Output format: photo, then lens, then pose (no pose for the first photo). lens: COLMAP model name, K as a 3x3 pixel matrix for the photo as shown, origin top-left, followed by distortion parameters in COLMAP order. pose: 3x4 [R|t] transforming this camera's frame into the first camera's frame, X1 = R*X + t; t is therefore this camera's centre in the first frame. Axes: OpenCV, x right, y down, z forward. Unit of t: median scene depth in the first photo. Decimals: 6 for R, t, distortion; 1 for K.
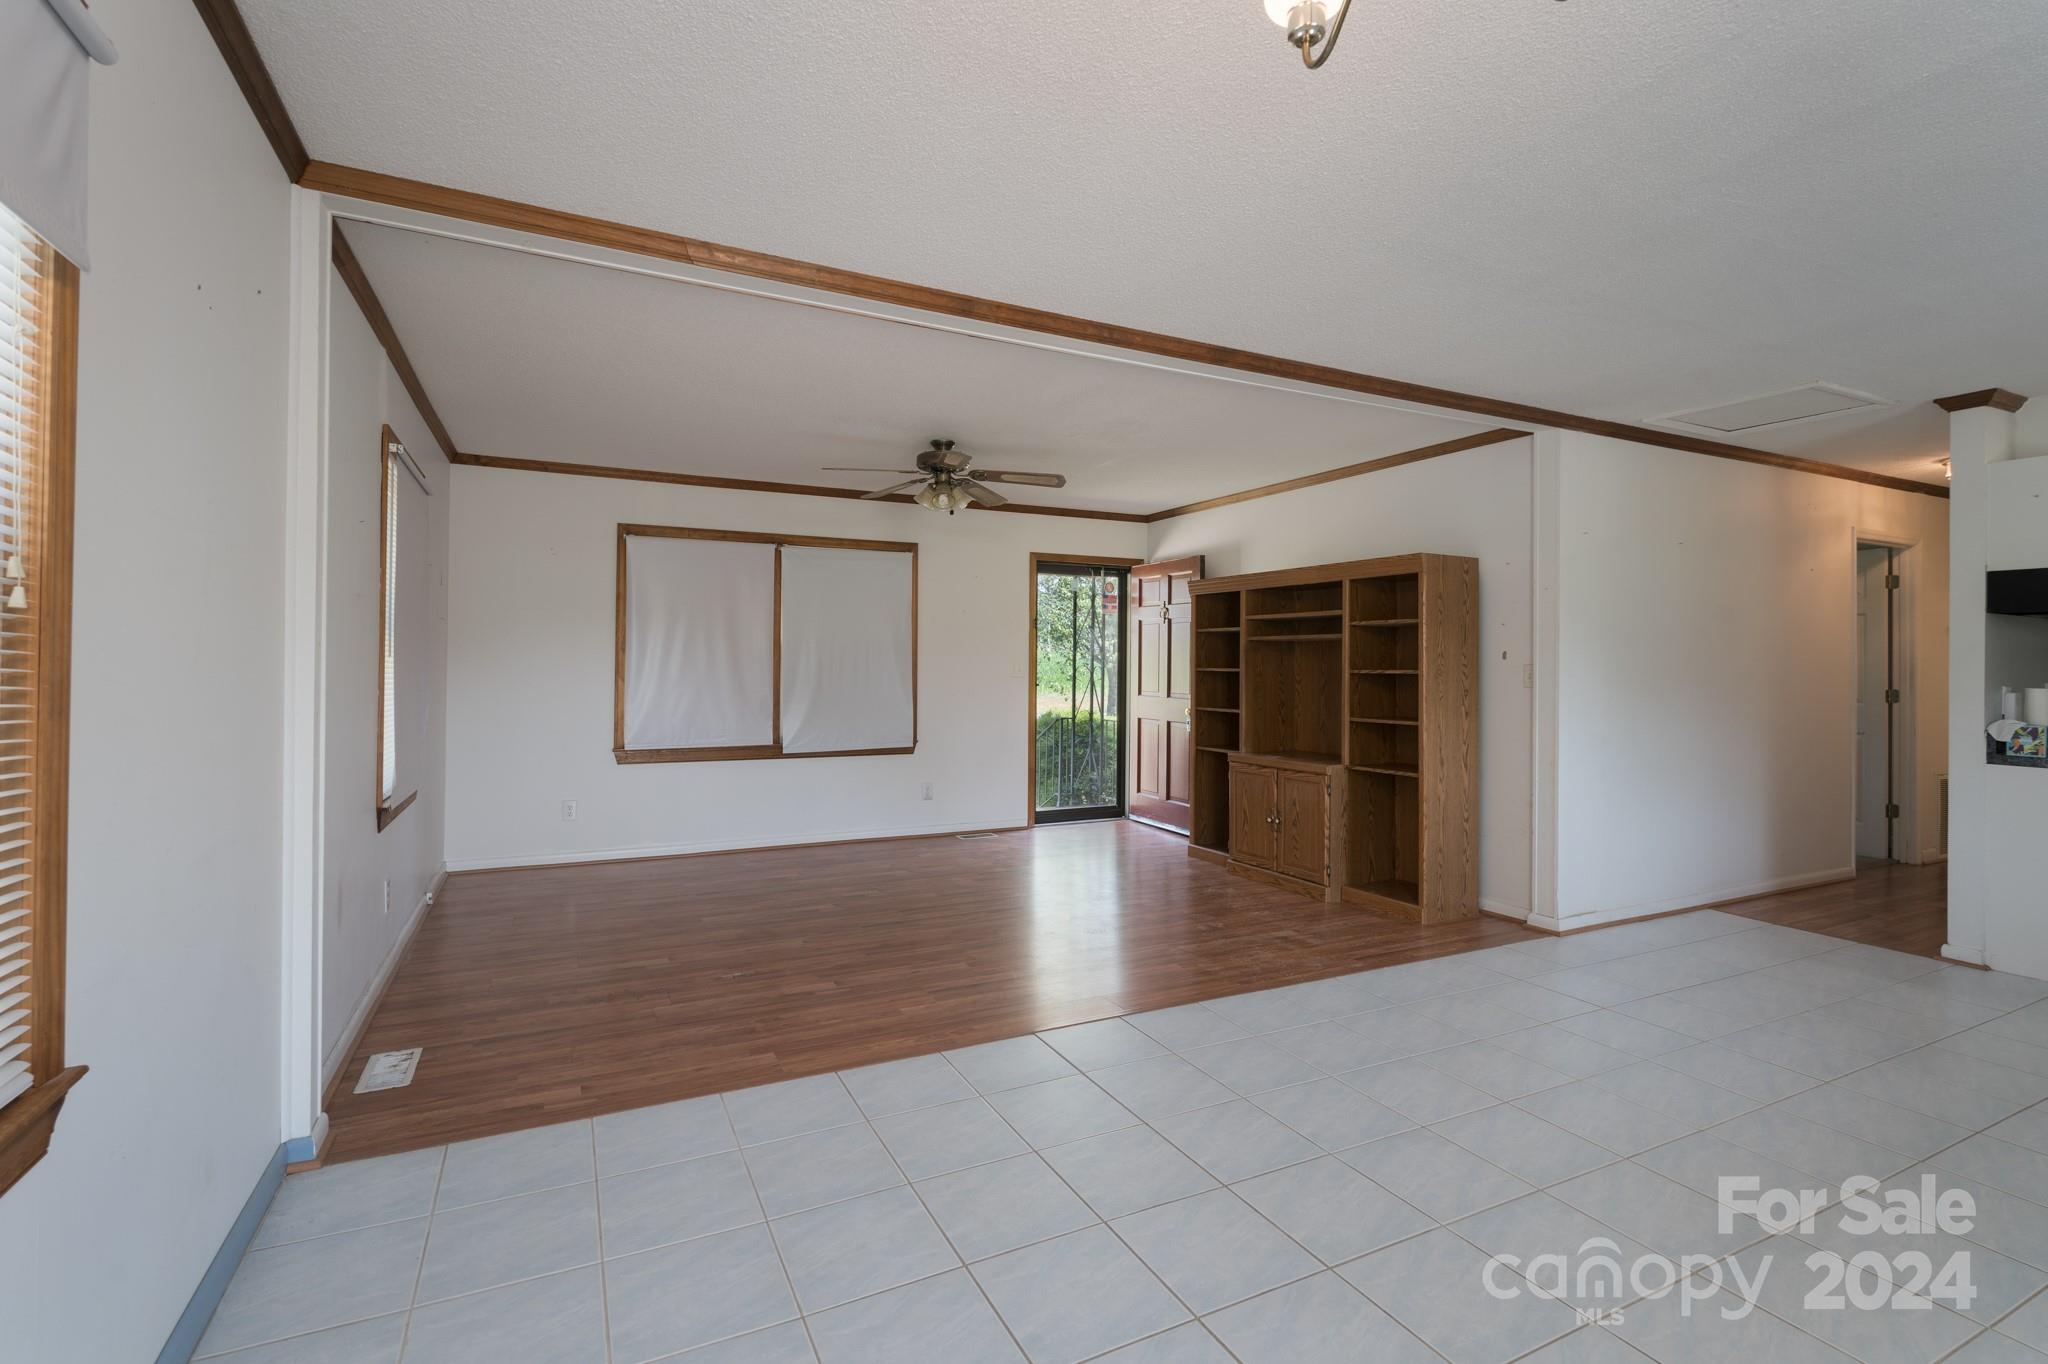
lens RADIAL K [[924.3, 0, 1016.4], [0, 924.3, 658.5], [0, 0, 1]] dist [-0.010916, -0.000512]
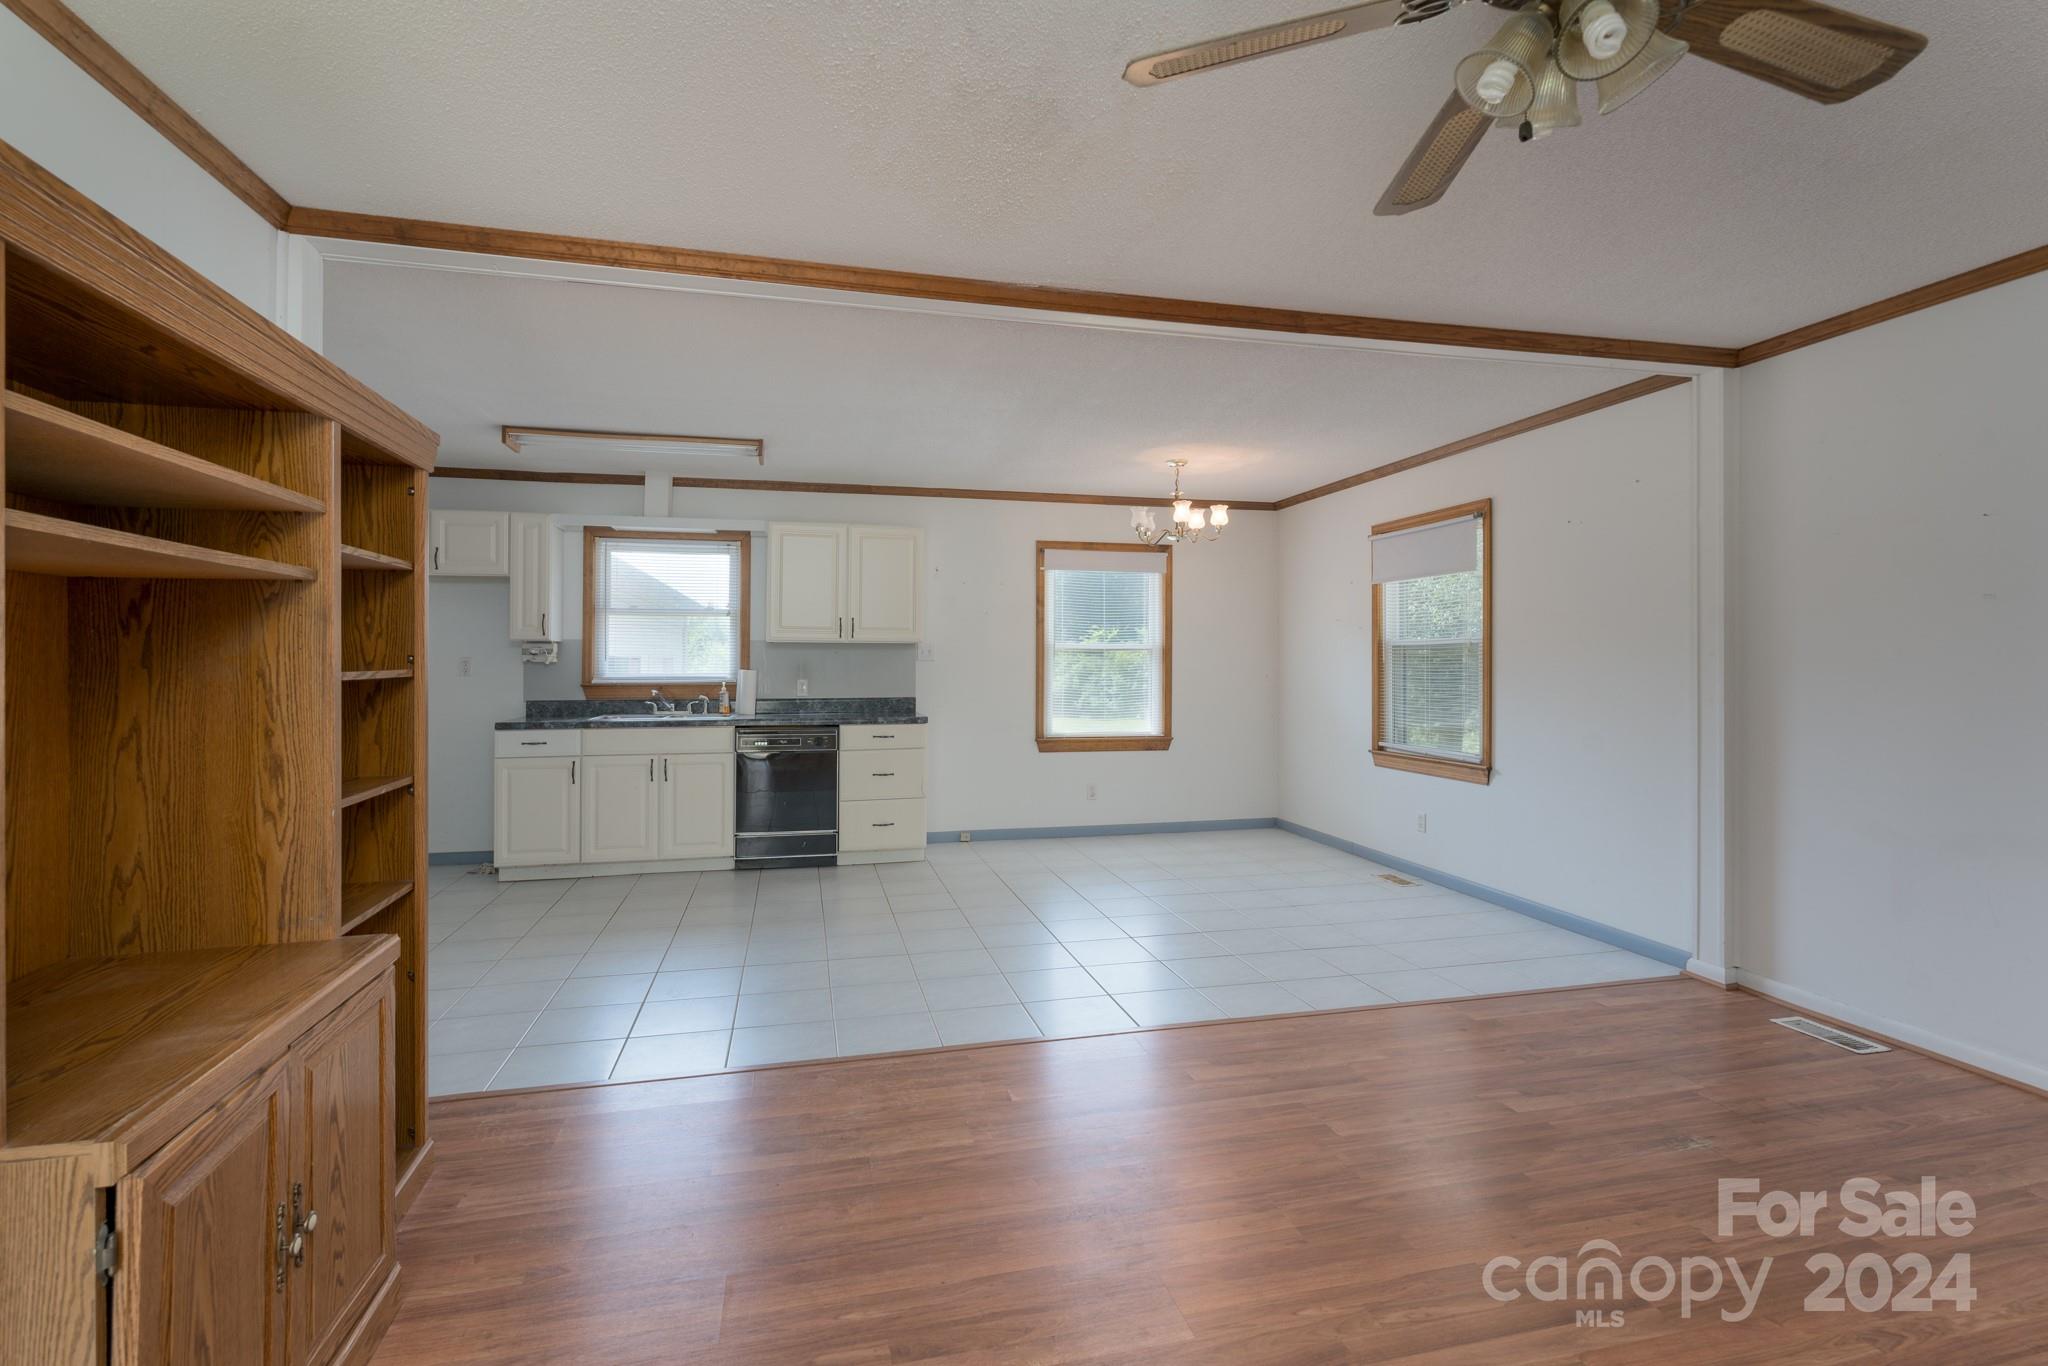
lens RADIAL K [[924.3, 0, 1016.4], [0, 924.3, 659.5], [0, 0, 1]] dist [-0.010916, -0.000512]
pose [[-0.976043, -0.007015, 0.217463, 0.024348], [-0.009303, 0.999912, -0.009498, 0.011894], [-0.217377, -0.011294, -0.976022, 1.643624]]
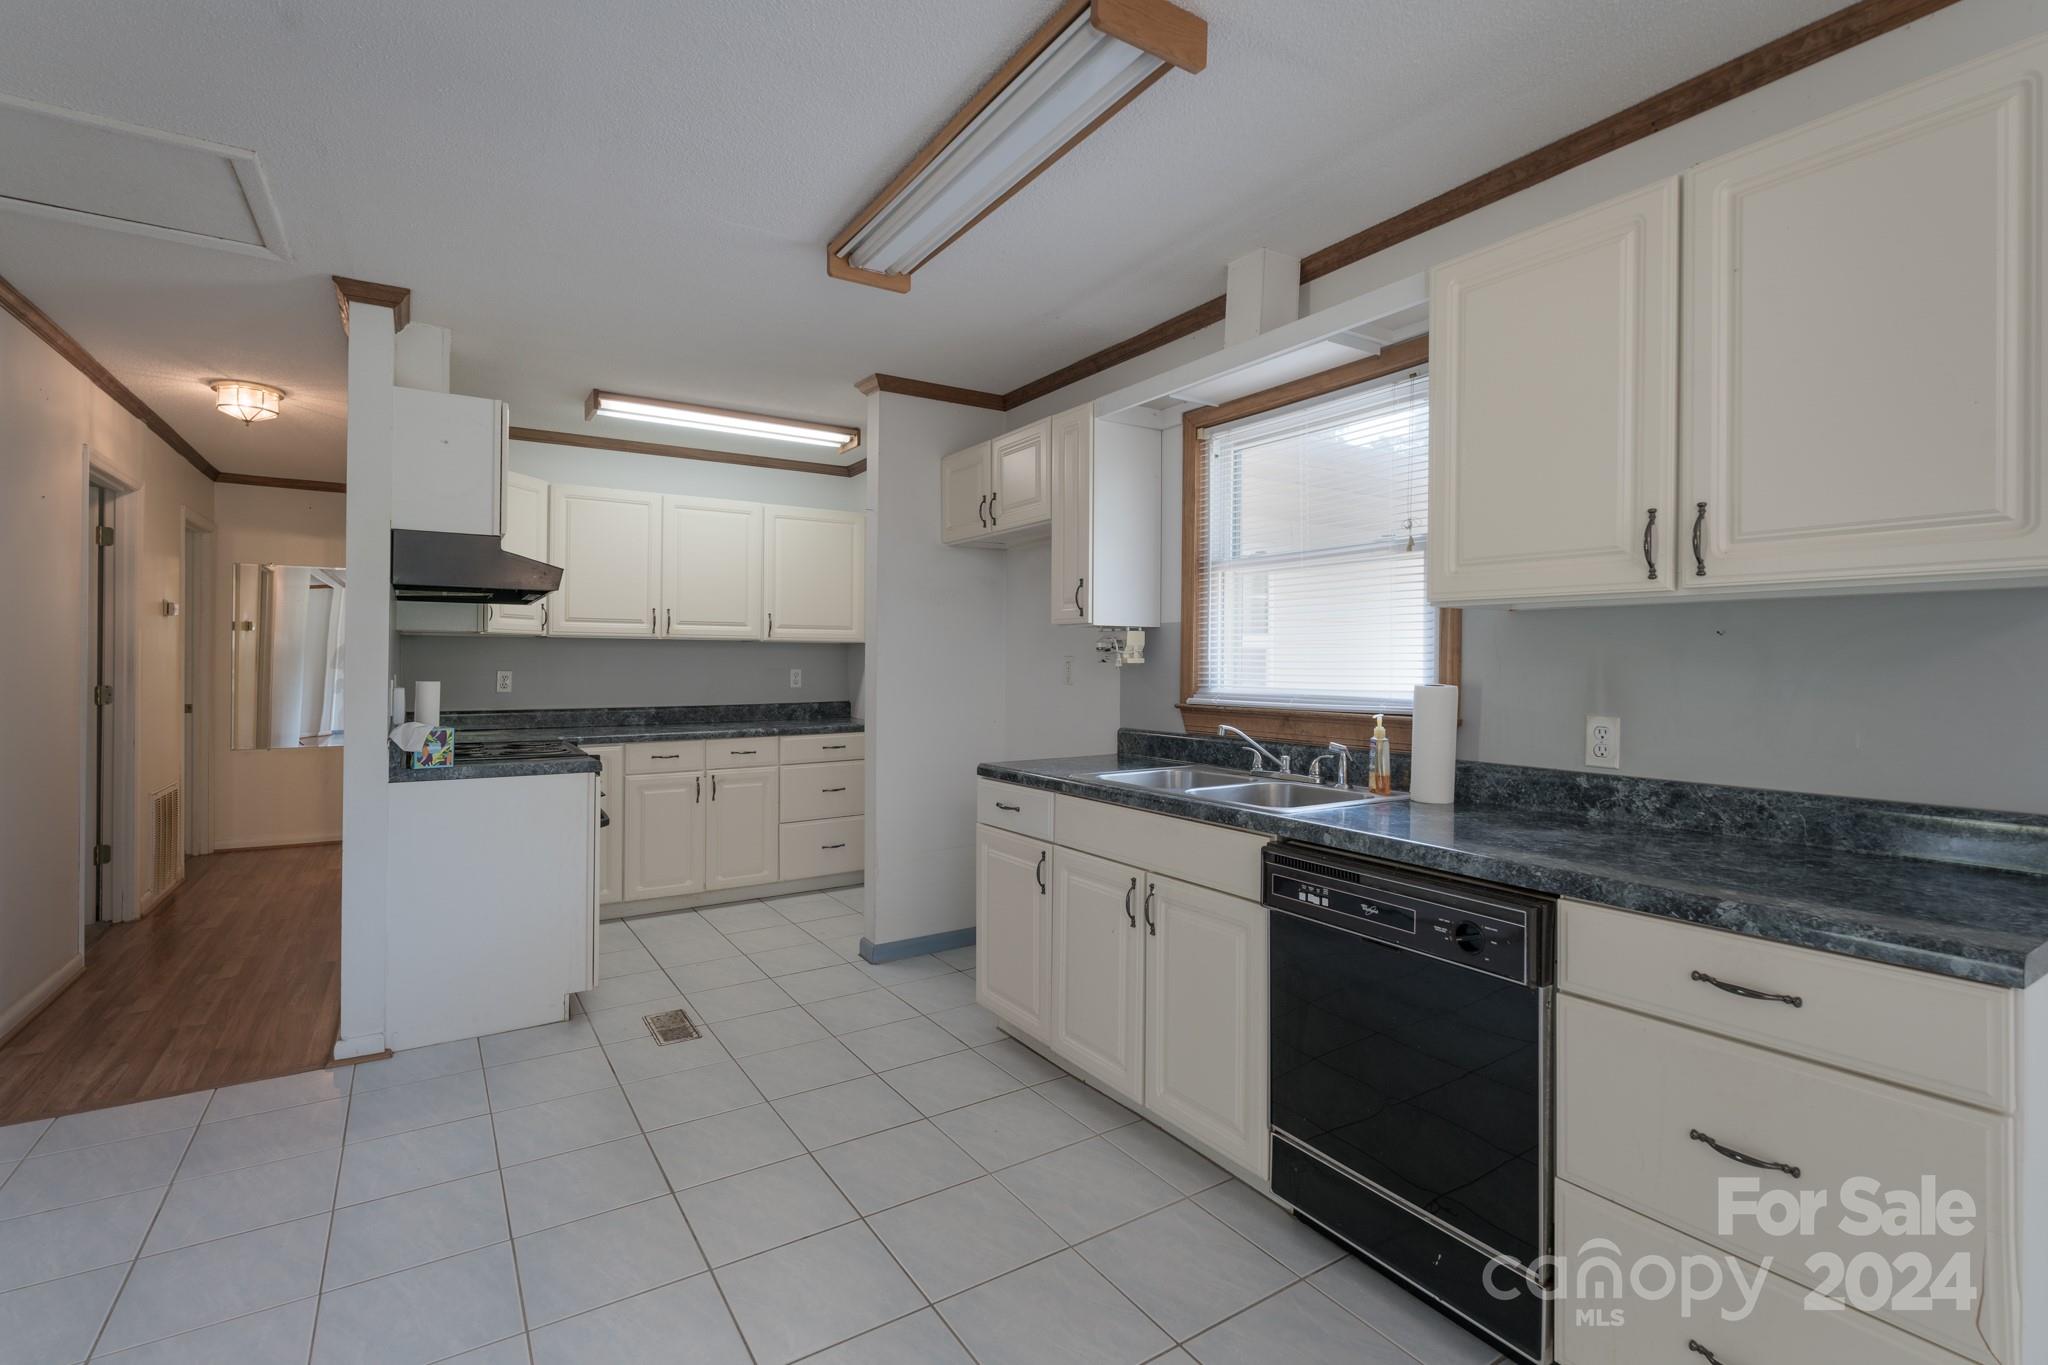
lens RADIAL K [[924.3, 0, 1016.4], [0, 924.3, 659.0], [0, 0, 1]] dist [-0.010916, -0.000512]
pose [[-0.119952, 0.000652, 0.992779, 0.247027], [-0.013811, 0.999902, -0.002325, 0.007720], [-0.992684, -0.013991, -0.119931, 0.580394]]
